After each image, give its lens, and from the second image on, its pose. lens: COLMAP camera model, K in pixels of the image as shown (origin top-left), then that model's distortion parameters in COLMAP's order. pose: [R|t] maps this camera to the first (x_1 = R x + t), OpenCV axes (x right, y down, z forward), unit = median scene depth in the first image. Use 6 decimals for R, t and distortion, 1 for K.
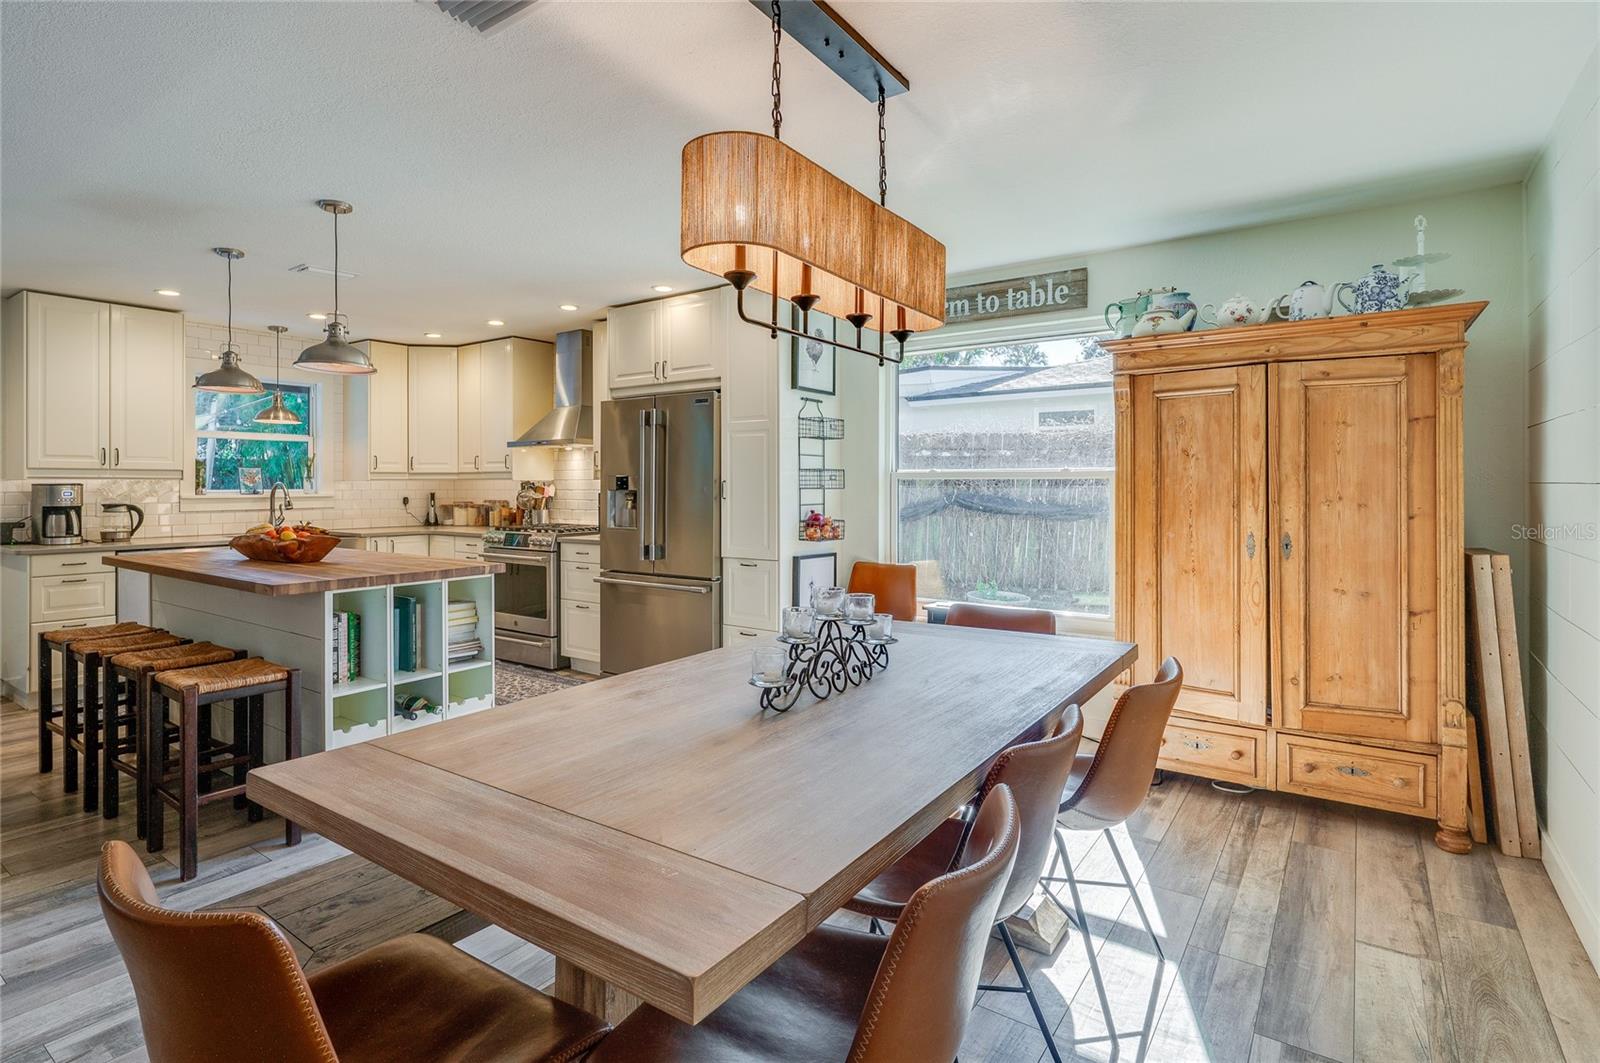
lens RADIAL K [[807.0, 0, 757.5], [0, 807.0, 486.4], [0, 0, 1]] dist [0.000830, 0.000714]
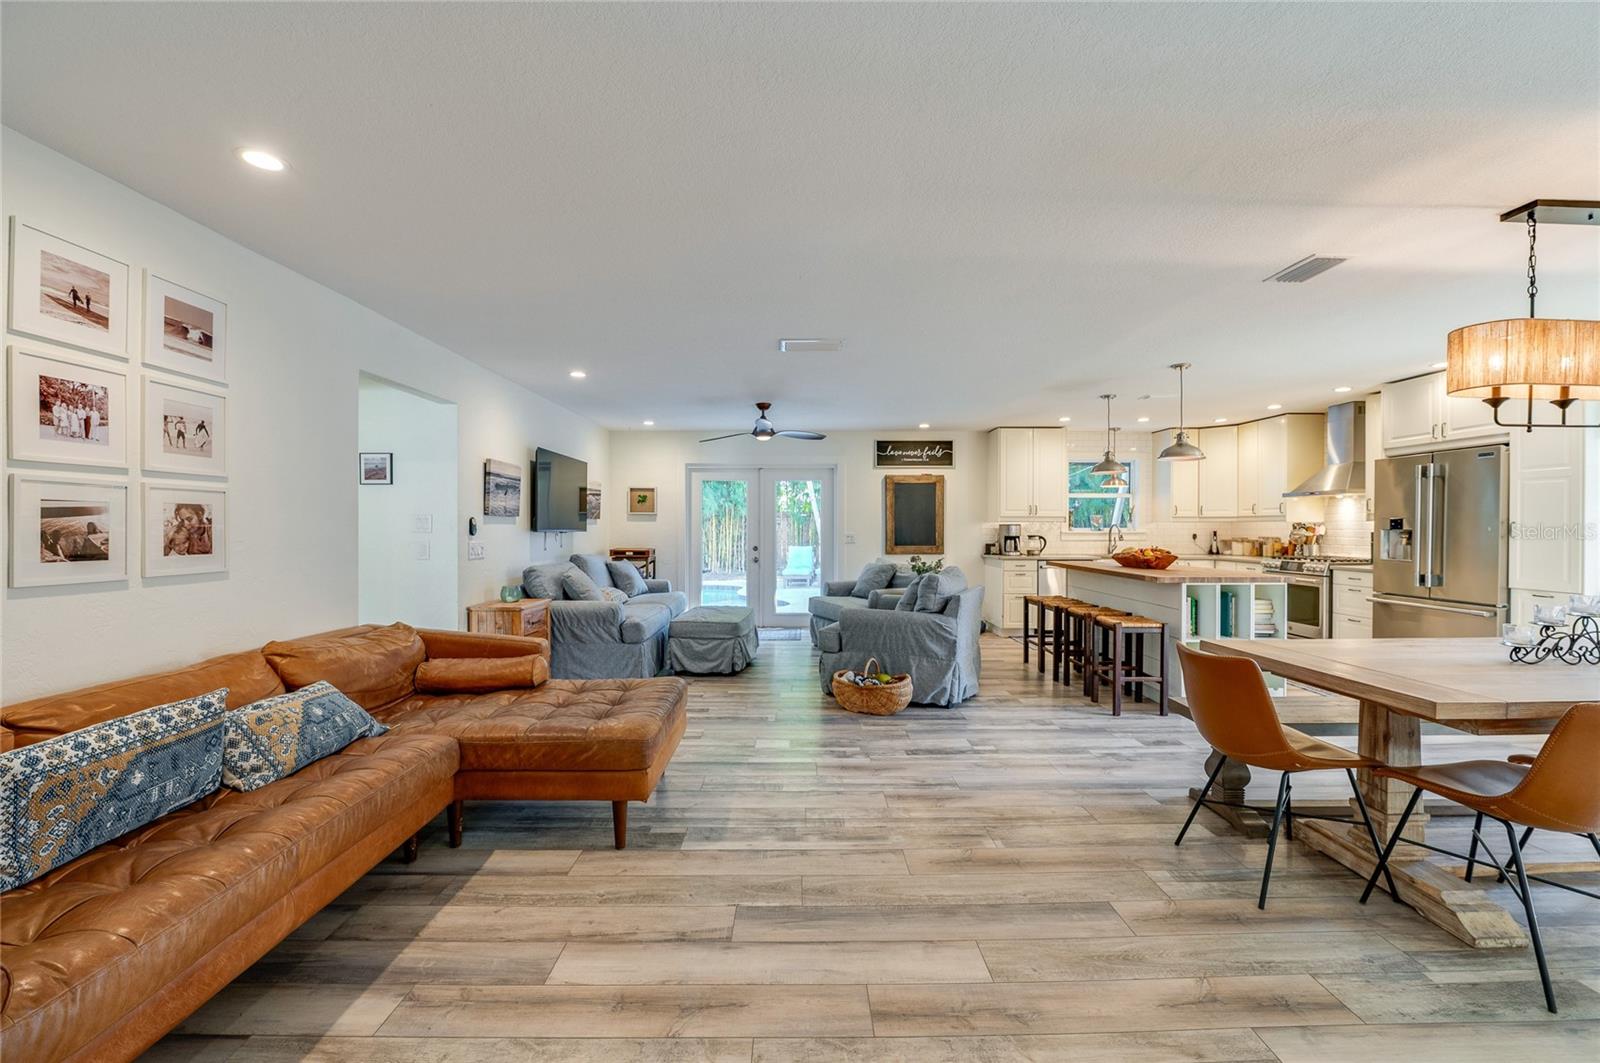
lens RADIAL K [[638.7, 0, 803.3], [0, 638.7, 530.9], [0, 0, 1]] dist [-0.014509, 0.000038]
pose [[0.608494, 0.008167, -0.793516, 0.048477], [-0.002537, 0.999962, 0.008347, 0.000742], [0.793554, -0.003066, 0.608492, -0.324183]]
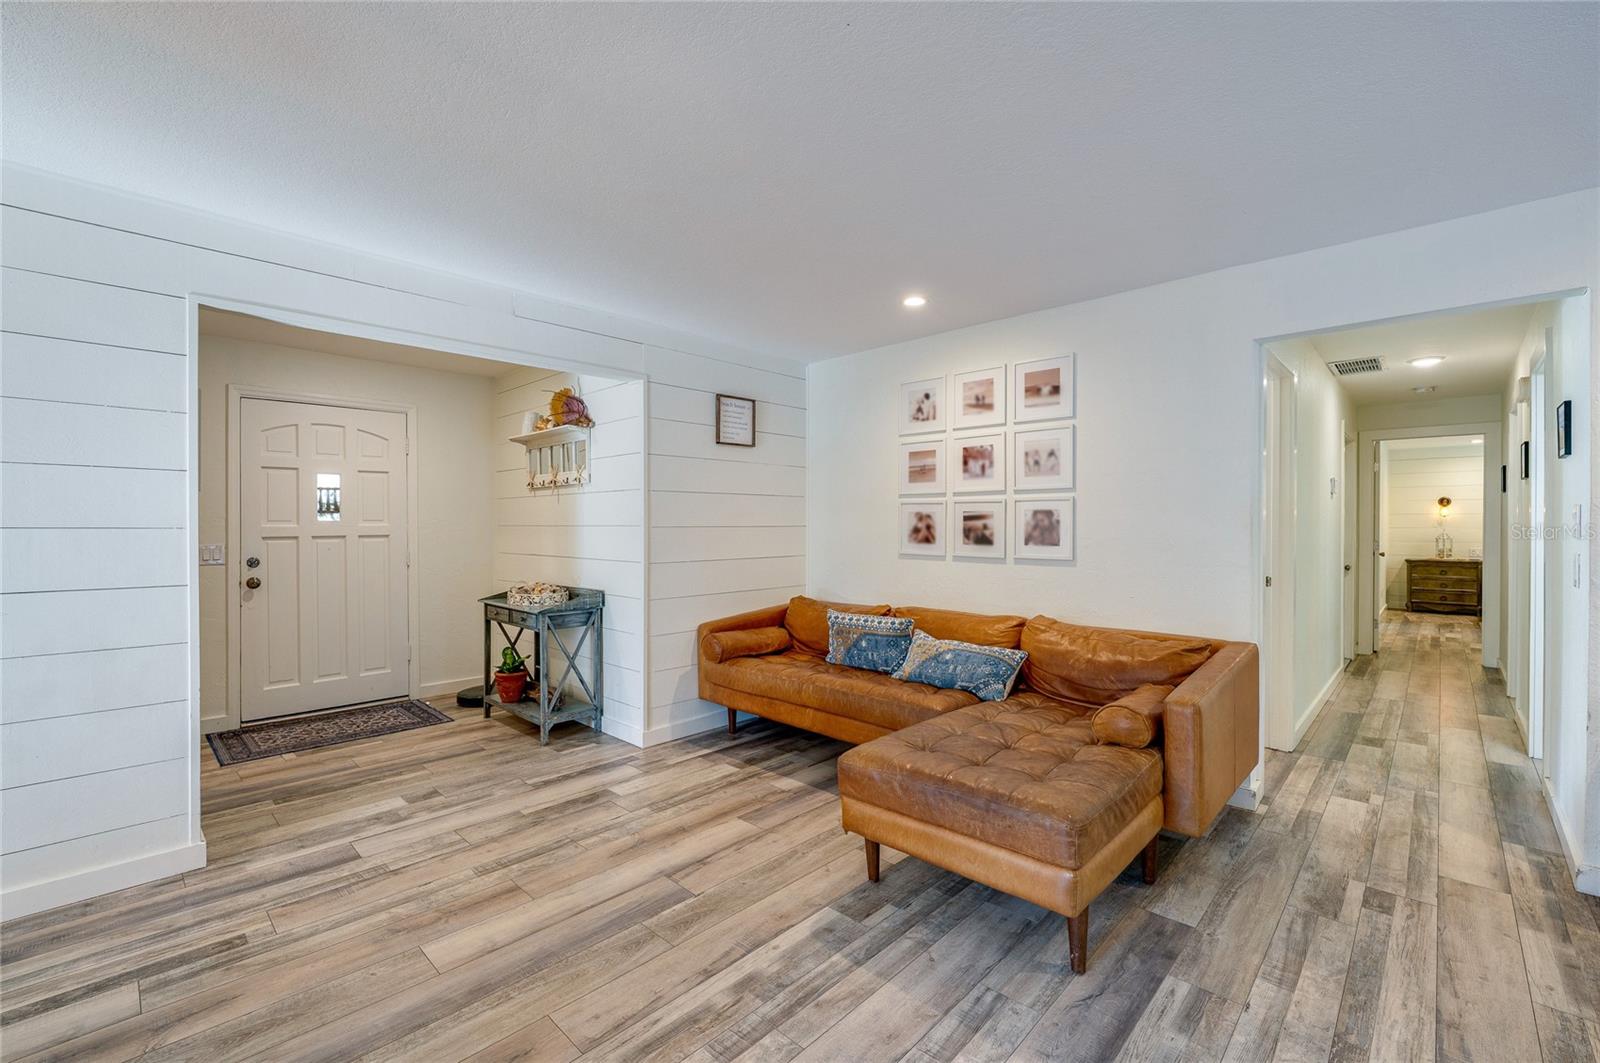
lens RADIAL K [[665.6, 0, 807.0], [0, 665.6, 527.6], [0, 0, 1]] dist [-0.011080, 0.000573]
pose [[-0.994214, 0.000415, 0.107413, -0.441265], [0.000980, 0.999986, 0.005201, 0.000469], [-0.107409, 0.005277, -0.994201, 0.344948]]
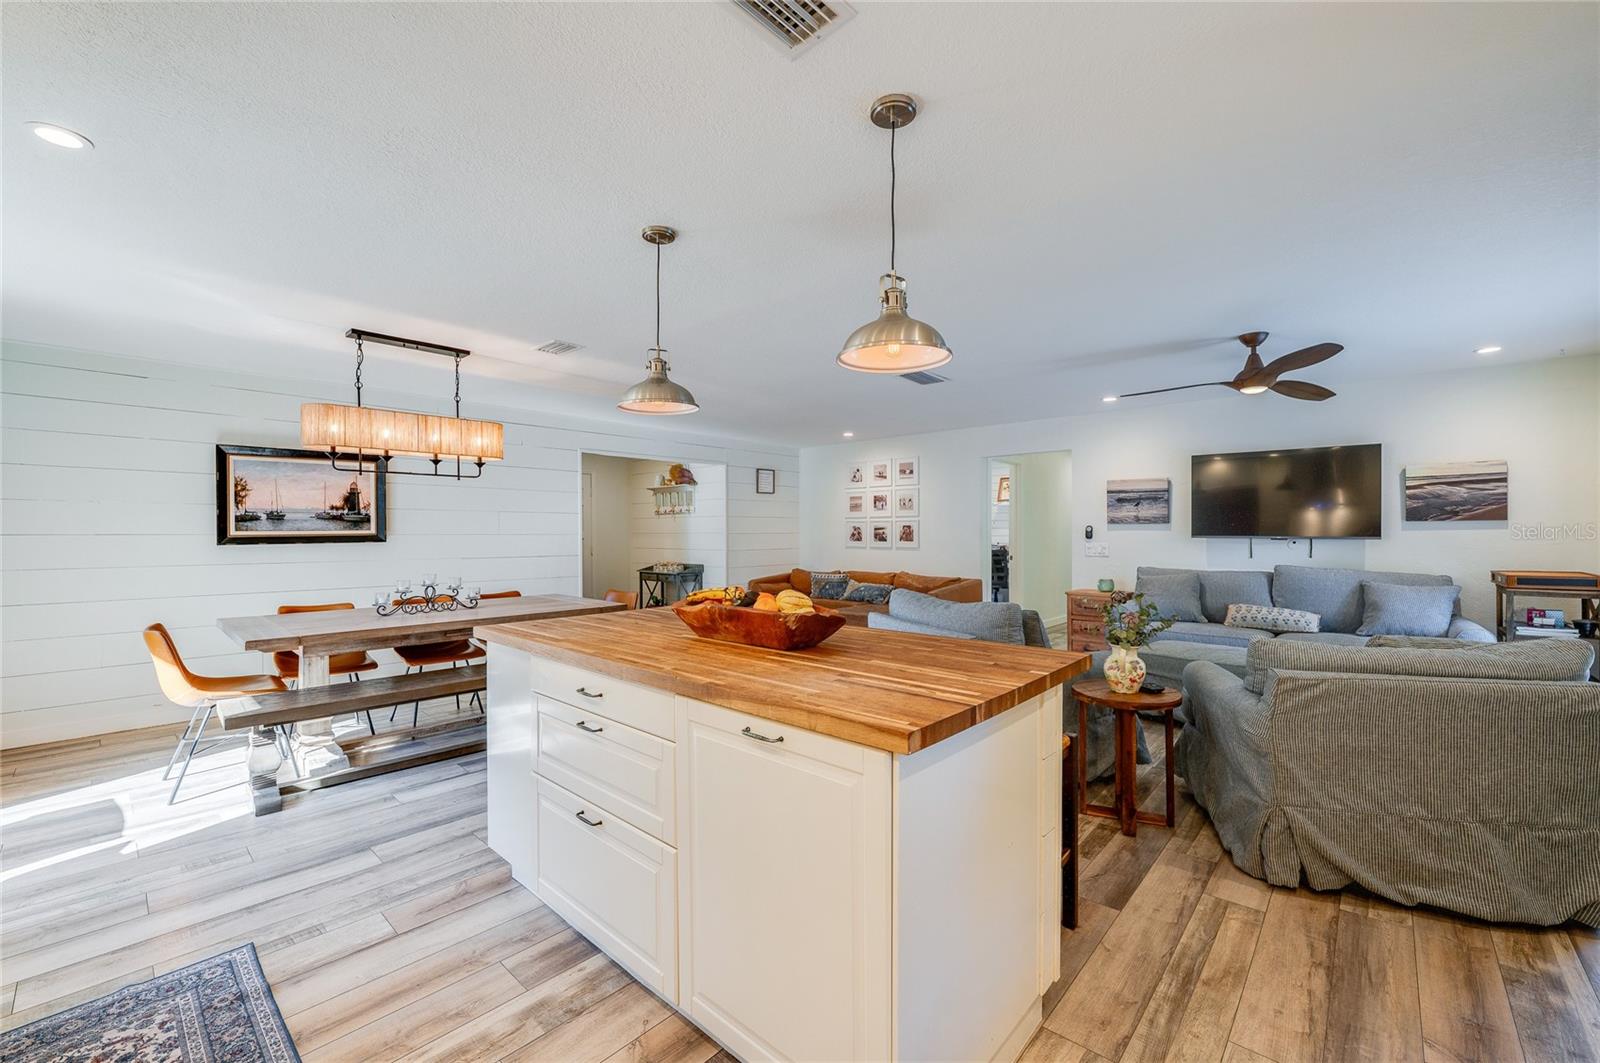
lens RADIAL K [[638.7, 0, 815.8], [0, 638.7, 522.0], [0, 0, 1]] dist [-0.014509, 0.000038]
pose [[-0.997520, 0.005463, 0.070164, -0.506914], [0.004523, 0.999898, -0.013553, -0.002760], [-0.070231, -0.013202, -0.997443, 1.160926]]
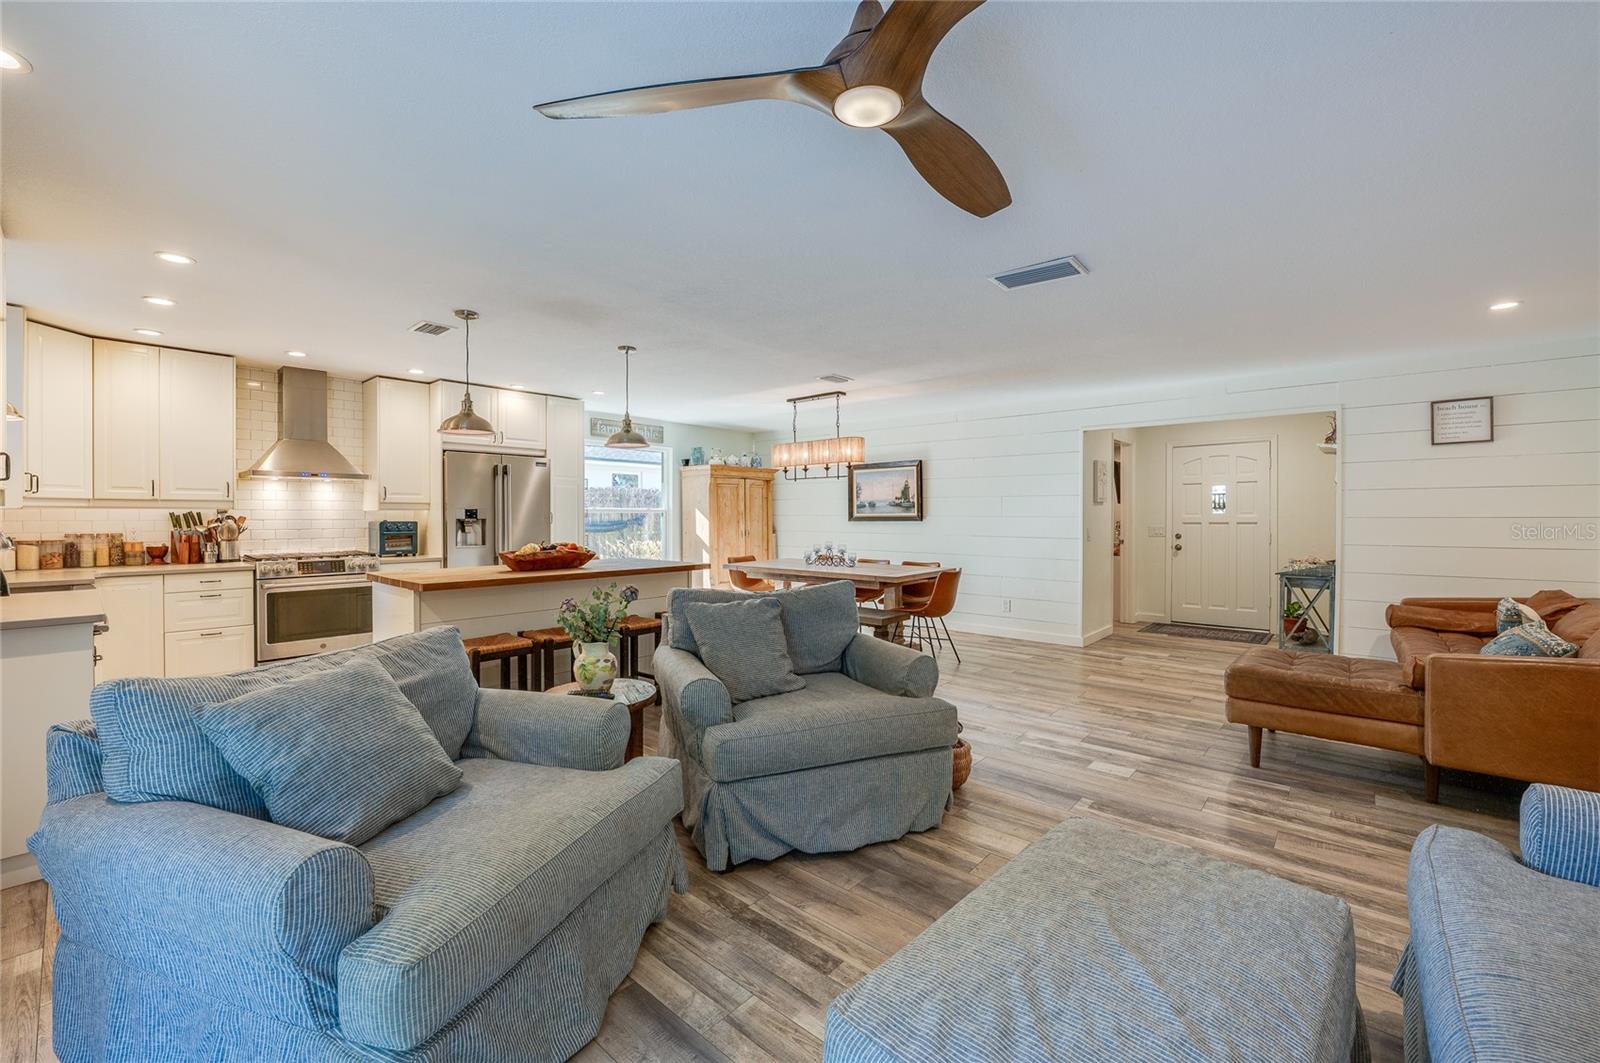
lens RADIAL K [[665.6, 0, 790.3], [0, 665.6, 520.2], [0, 0, 1]] dist [-0.011080, 0.000573]
pose [[0.072215, -0.005998, 0.997371, -1.258766], [0.000856, 0.999982, 0.005952, 0.000625], [-0.997389, 0.000424, 0.072219, 0.378198]]
